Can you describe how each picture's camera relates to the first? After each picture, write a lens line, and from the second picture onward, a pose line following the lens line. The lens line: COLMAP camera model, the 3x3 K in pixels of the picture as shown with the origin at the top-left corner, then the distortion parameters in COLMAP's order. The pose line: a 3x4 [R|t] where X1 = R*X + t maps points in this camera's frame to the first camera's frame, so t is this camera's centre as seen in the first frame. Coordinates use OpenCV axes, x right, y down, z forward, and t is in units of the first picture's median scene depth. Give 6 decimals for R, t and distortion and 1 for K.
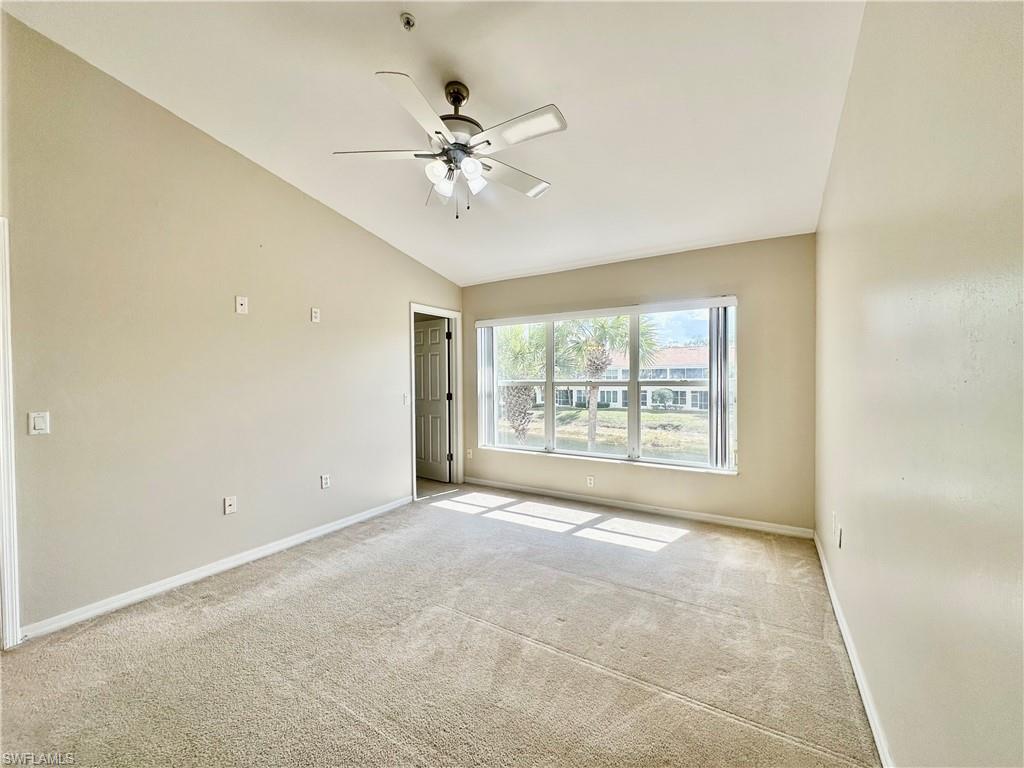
lens RADIAL K [[409.1, 0, 512.0], [0, 409.1, 384.0], [0, 0, 1]] dist [-0.001274, 0.000061]
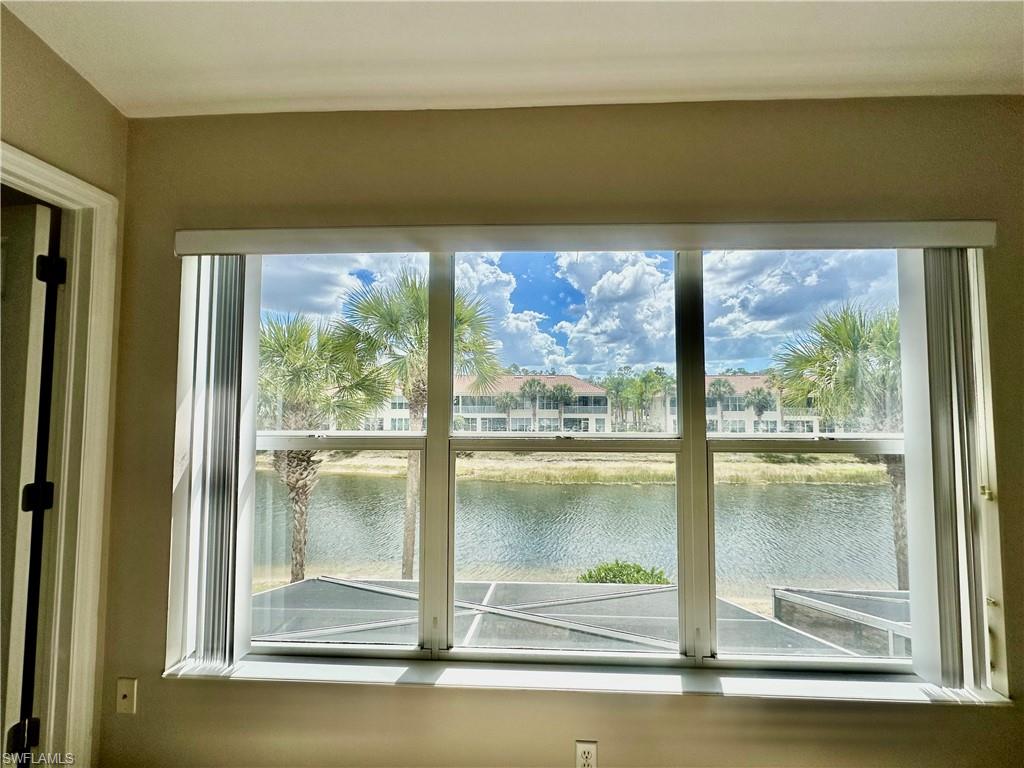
lens RADIAL K [[409.1, 0, 512.0], [0, 409.1, 384.0], [0, 0, 1]] dist [-0.001274, 0.000061]
pose [[0.871871, 0.034369, 0.488528, -0.007914], [-0.003484, 0.997944, -0.063991, -0.011250], [-0.489724, 0.054090, 0.870198, 0.265128]]
